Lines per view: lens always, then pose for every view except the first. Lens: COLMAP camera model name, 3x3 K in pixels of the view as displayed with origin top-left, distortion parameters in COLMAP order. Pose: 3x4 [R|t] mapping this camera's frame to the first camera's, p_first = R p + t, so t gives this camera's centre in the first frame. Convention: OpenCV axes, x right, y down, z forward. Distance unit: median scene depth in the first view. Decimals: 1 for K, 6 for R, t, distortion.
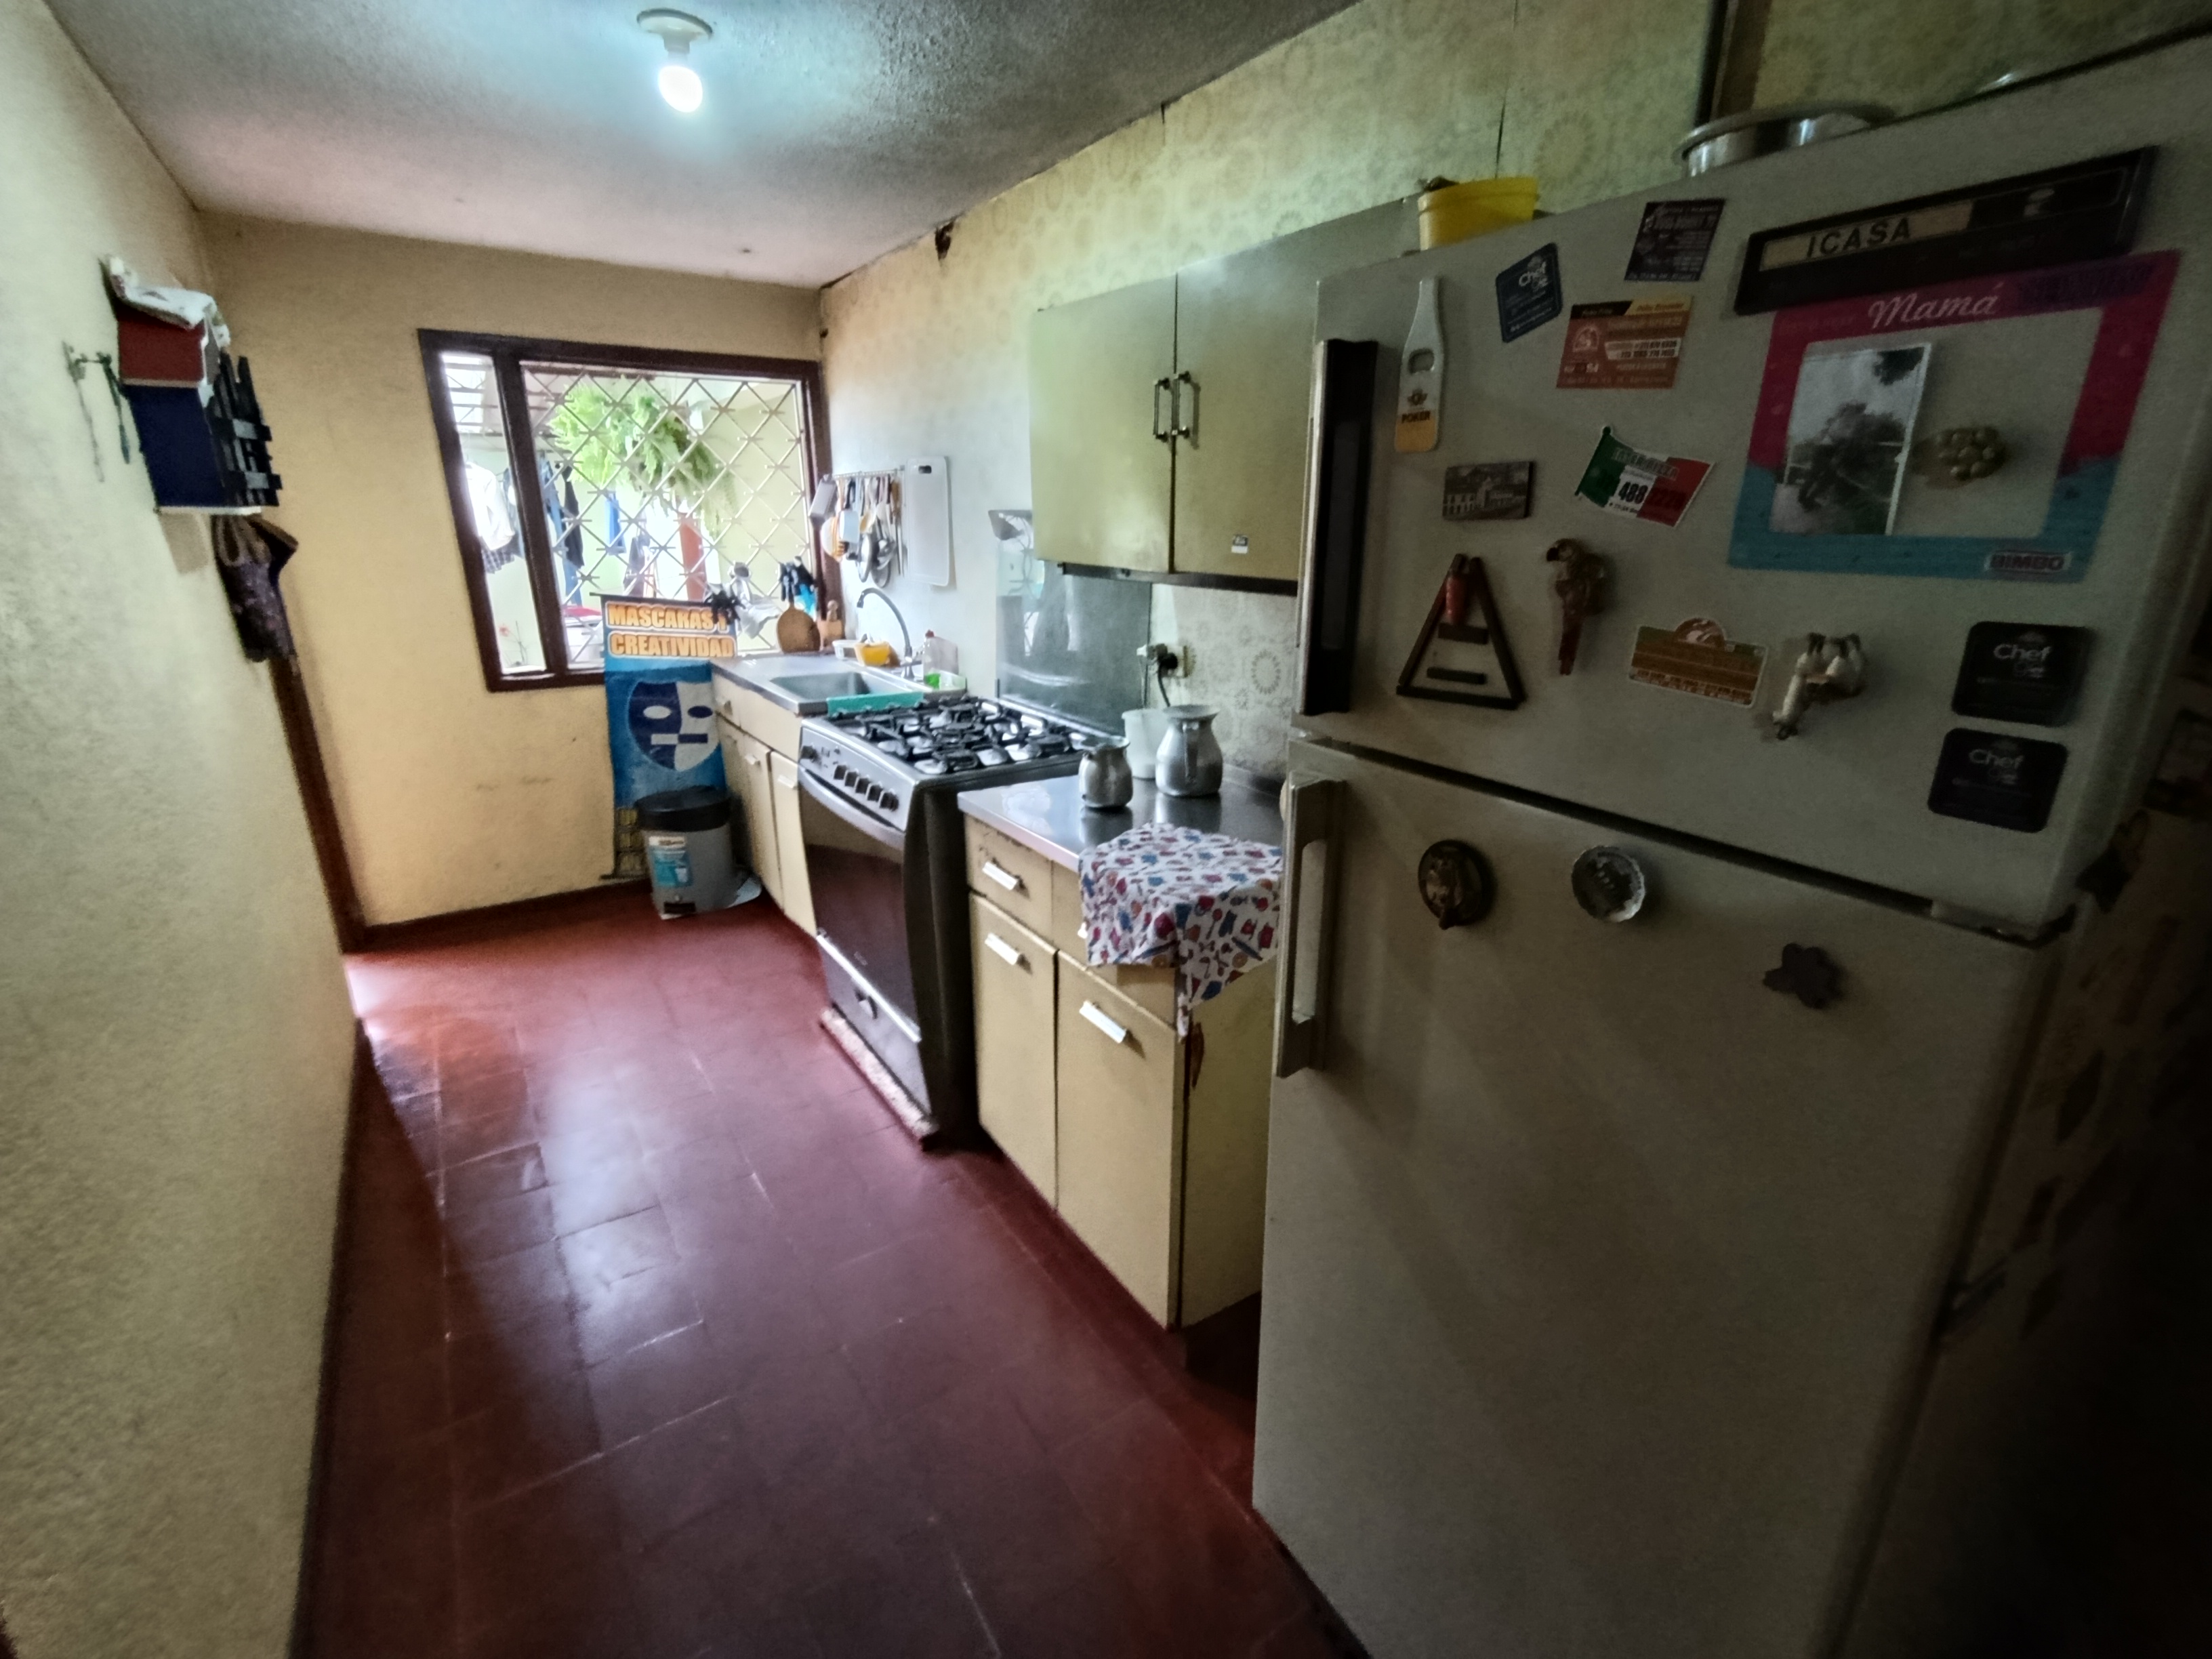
lens RADIAL K [[1008.3, 0, 1096.9], [0, 1008.3, 832.5], [0, 0, 1]] dist [0.016805, -0.002823]
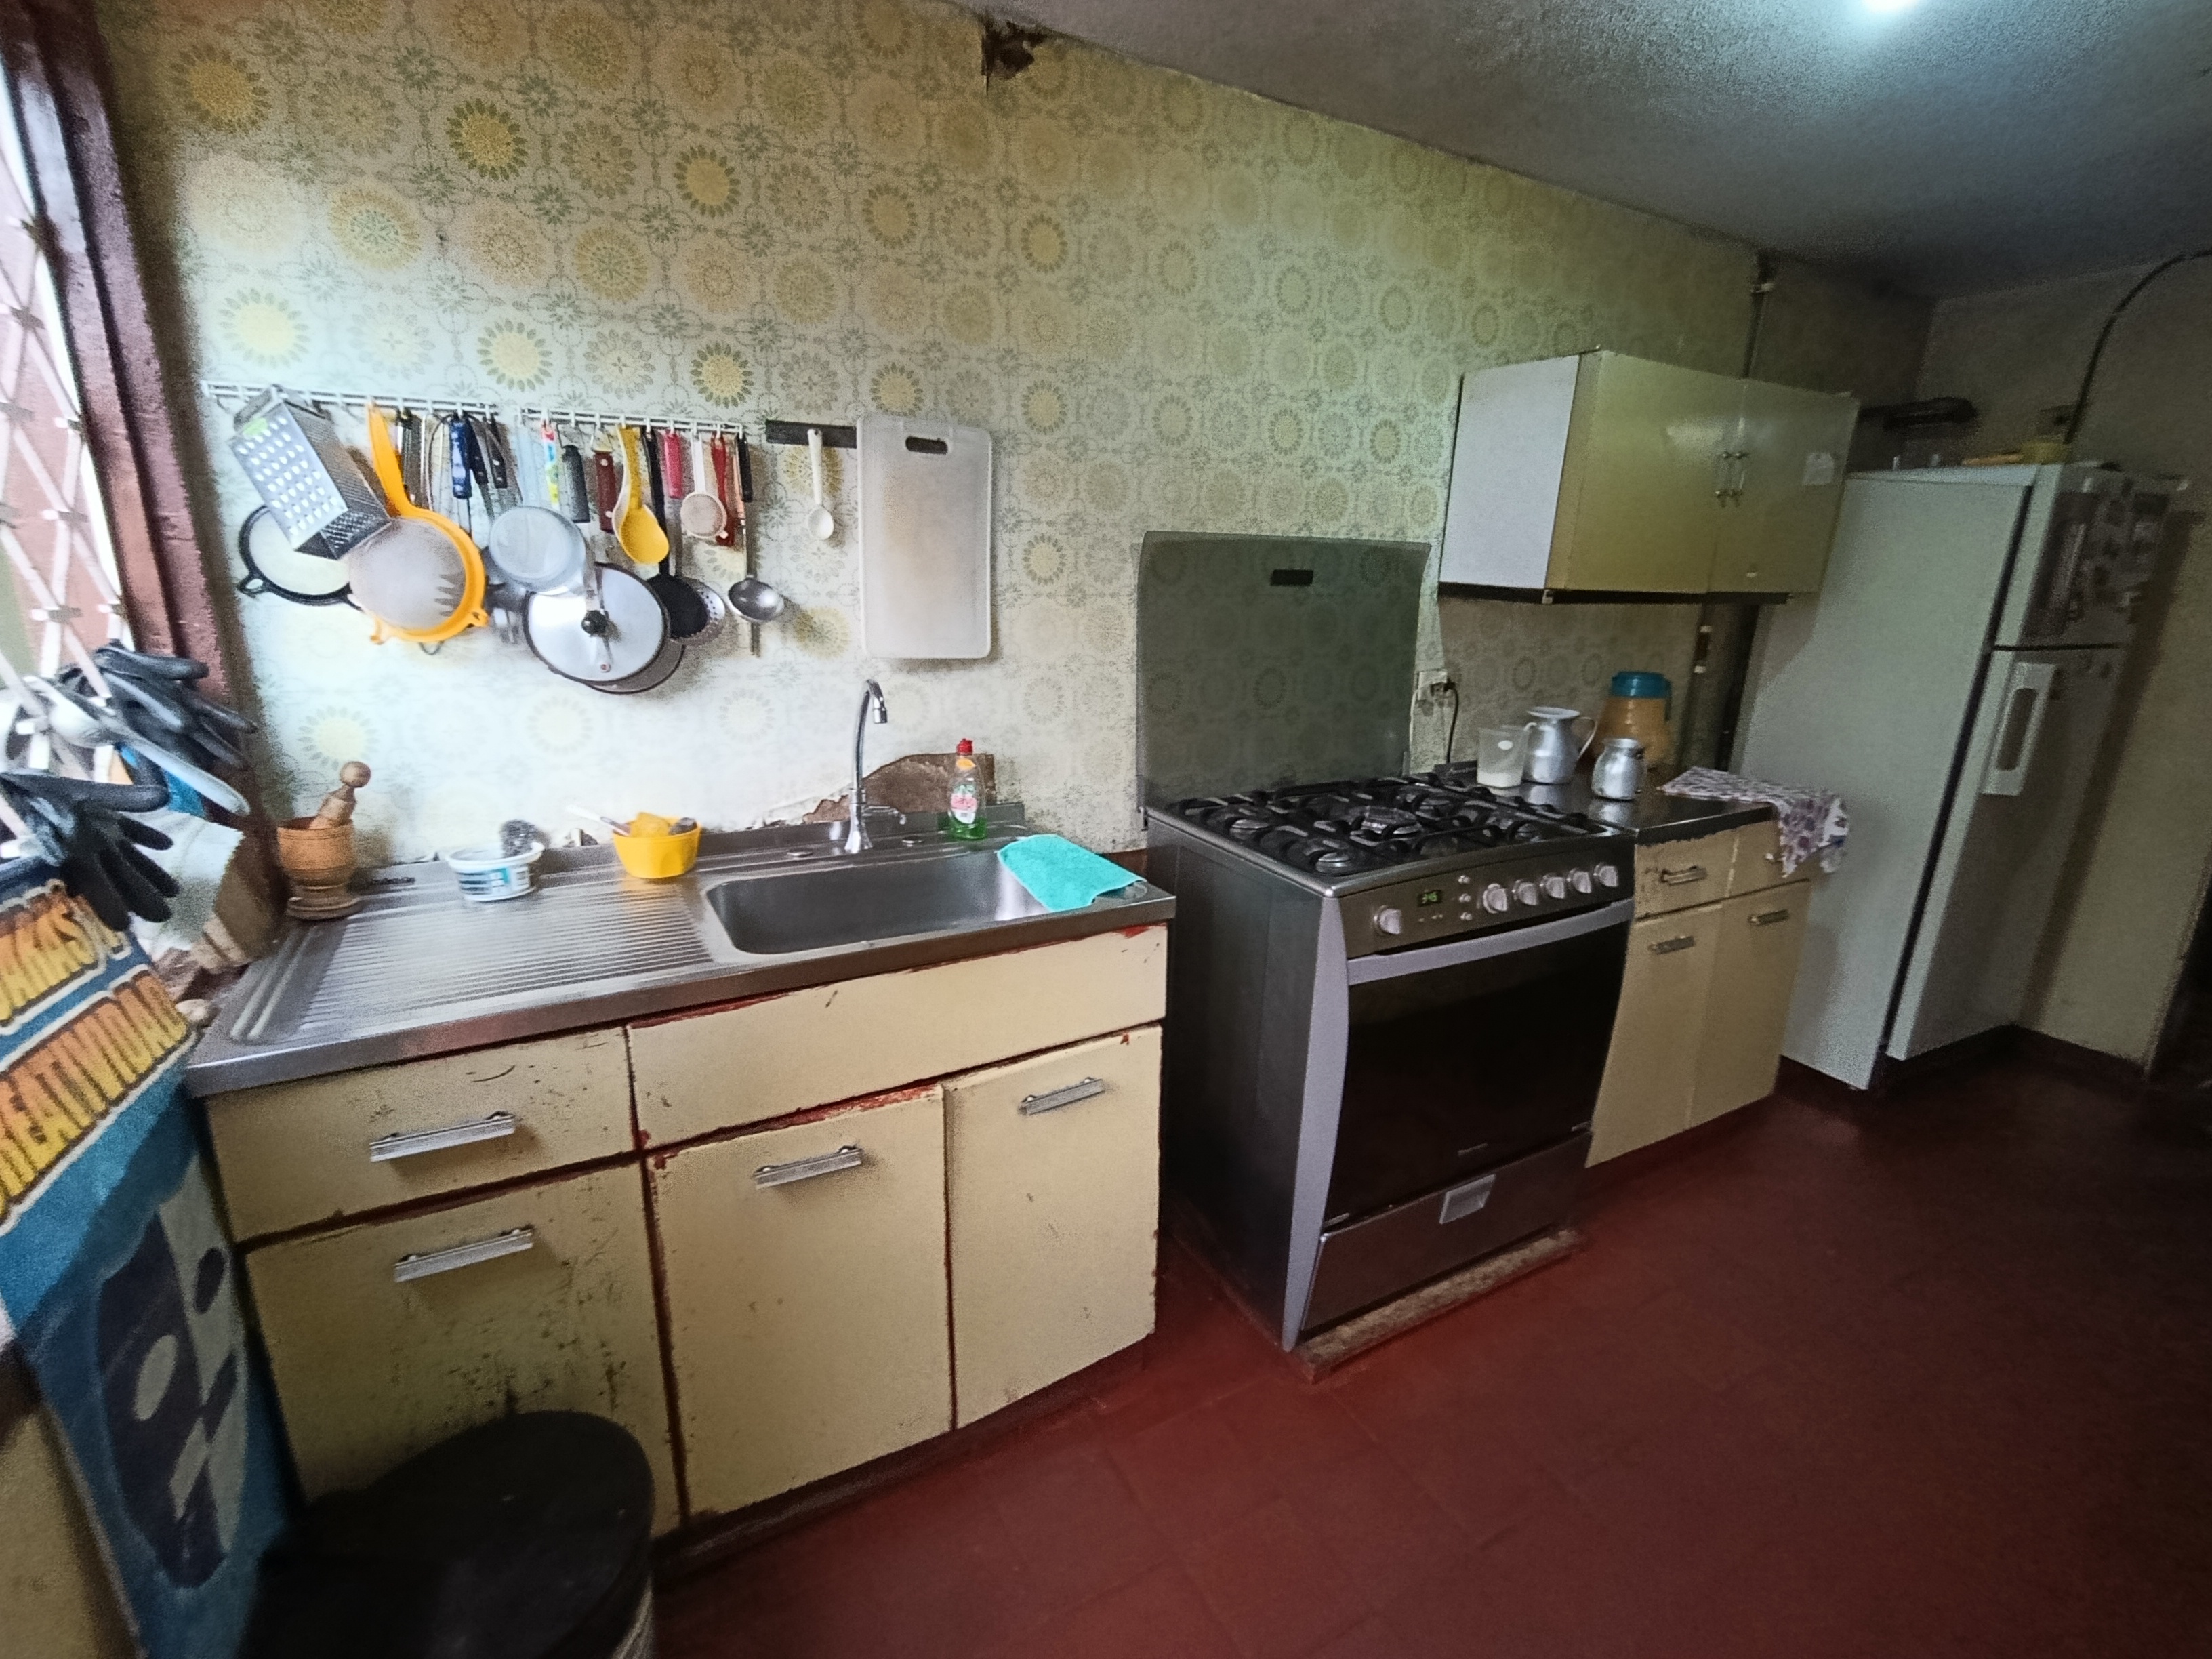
lens RADIAL K [[1008.3, 0, 1104.9], [0, 1008.3, 833.0], [0, 0, 1]] dist [0.016805, -0.002823]
pose [[0.053467, -0.260003, 0.964126, -1.665429], [0.281312, 0.930324, 0.235287, -0.615638], [-0.958126, 0.258640, 0.122884, 2.056881]]
